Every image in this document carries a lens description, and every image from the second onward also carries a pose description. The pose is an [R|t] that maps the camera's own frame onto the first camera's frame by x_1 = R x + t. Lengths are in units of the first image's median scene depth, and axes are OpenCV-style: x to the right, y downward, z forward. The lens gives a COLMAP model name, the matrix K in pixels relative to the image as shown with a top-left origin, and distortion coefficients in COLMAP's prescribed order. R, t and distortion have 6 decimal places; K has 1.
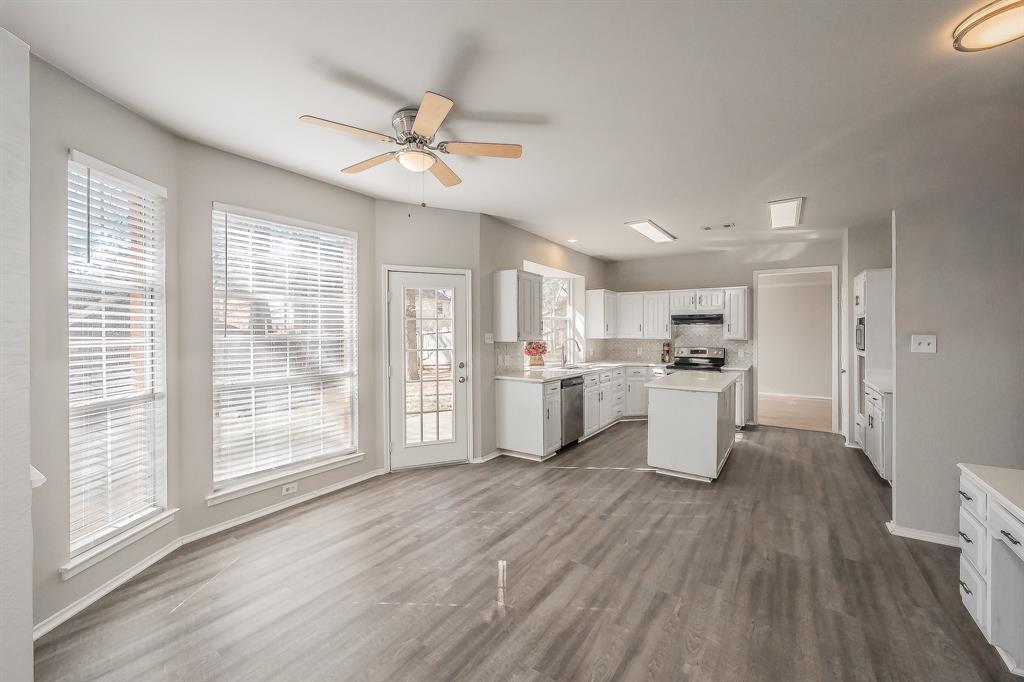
lens RADIAL K [[418.3, 0, 511.2], [0, 418.3, 334.1], [0, 0, 1]] dist [0.002556, 0.000359]
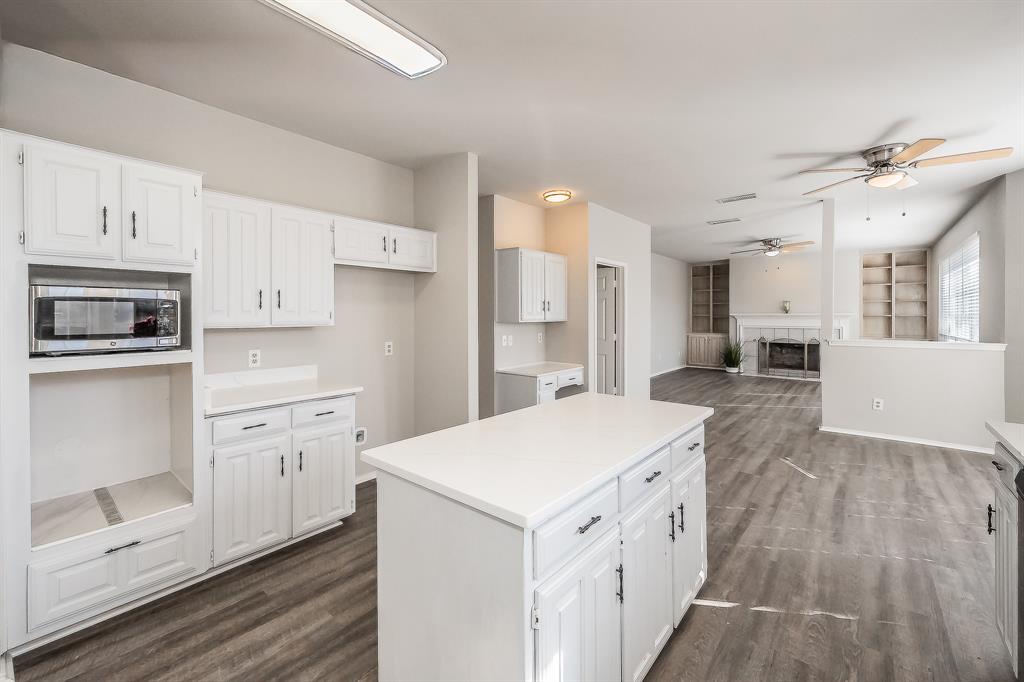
lens RADIAL K [[418.3, 0, 488.0], [0, 418.3, 313.0], [0, 0, 1]] dist [0.002556, 0.000359]
pose [[-0.989983, 0.006911, 0.141014, 0.704715], [0.006280, 0.999968, -0.004920, 0.006774], [-0.141044, -0.003985, -0.989995, 2.112544]]
